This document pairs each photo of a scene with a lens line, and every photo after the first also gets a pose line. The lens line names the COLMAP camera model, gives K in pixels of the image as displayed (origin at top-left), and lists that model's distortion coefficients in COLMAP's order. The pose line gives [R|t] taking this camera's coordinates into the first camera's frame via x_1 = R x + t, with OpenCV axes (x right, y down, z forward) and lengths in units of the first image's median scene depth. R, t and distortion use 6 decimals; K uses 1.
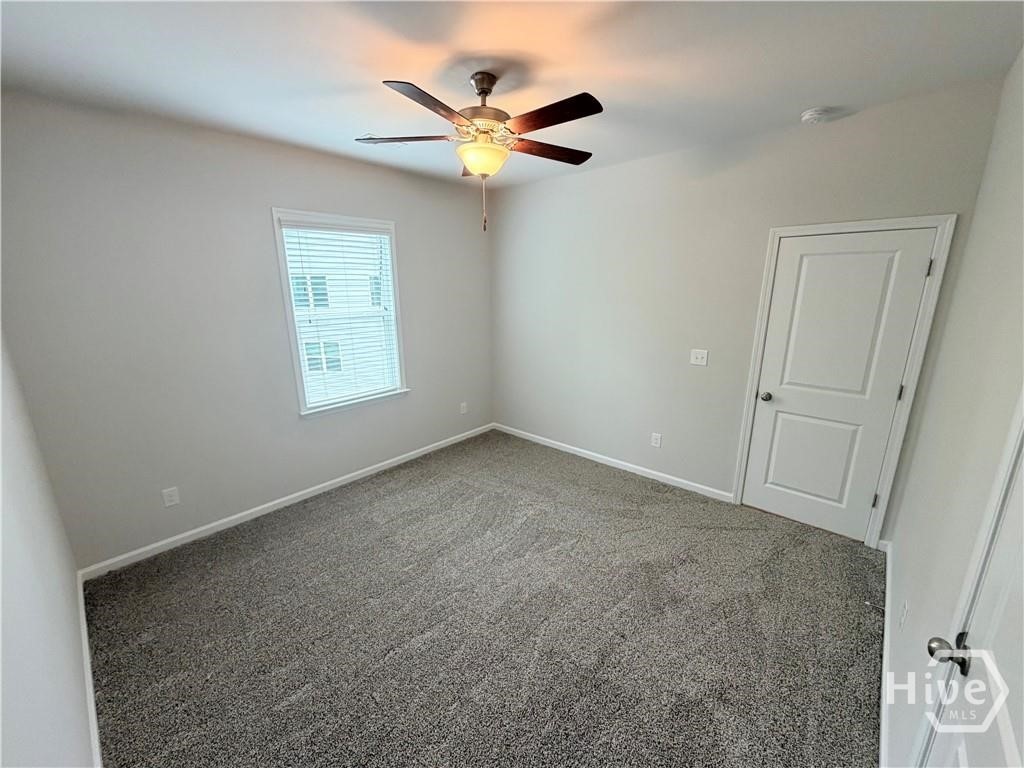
lens RADIAL K [[407.3, 0, 509.5], [0, 407.3, 385.0], [0, 0, 1]] dist [0.000441, 0.000283]
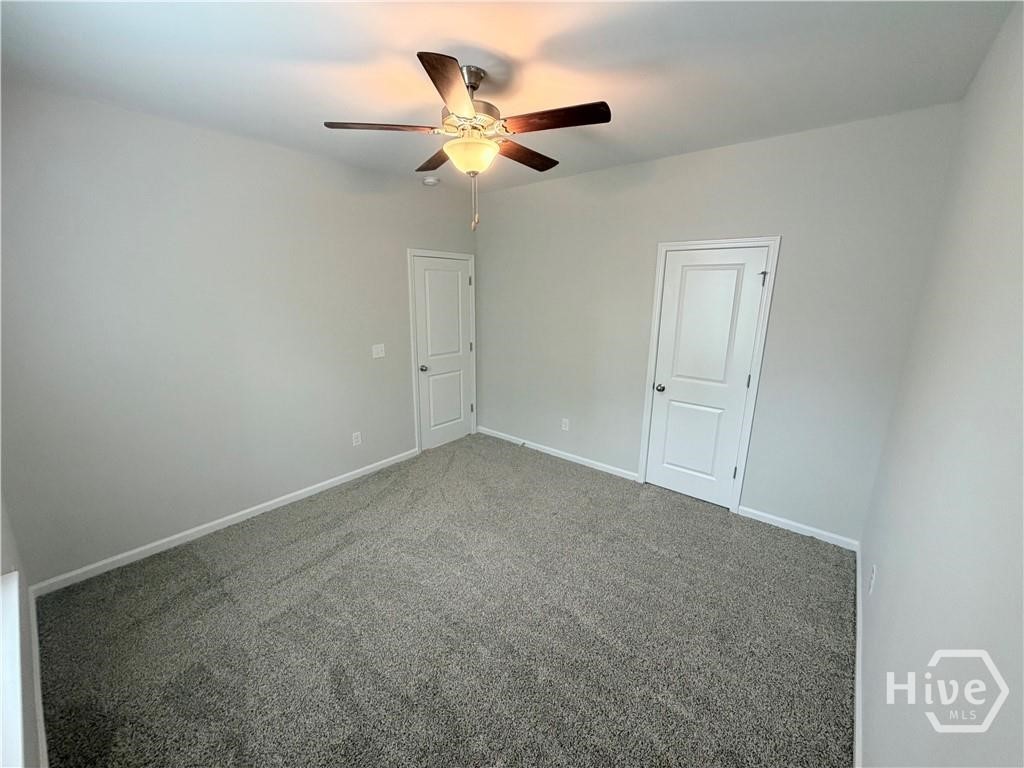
lens RADIAL K [[407.3, 0, 509.5], [0, 407.3, 385.0], [0, 0, 1]] dist [0.000441, 0.000283]
pose [[-0.040103, -0.220338, 0.974599, -0.802667], [0.236376, 0.945606, 0.223510, -0.169214], [-0.970834, 0.239335, 0.014161, 0.737300]]
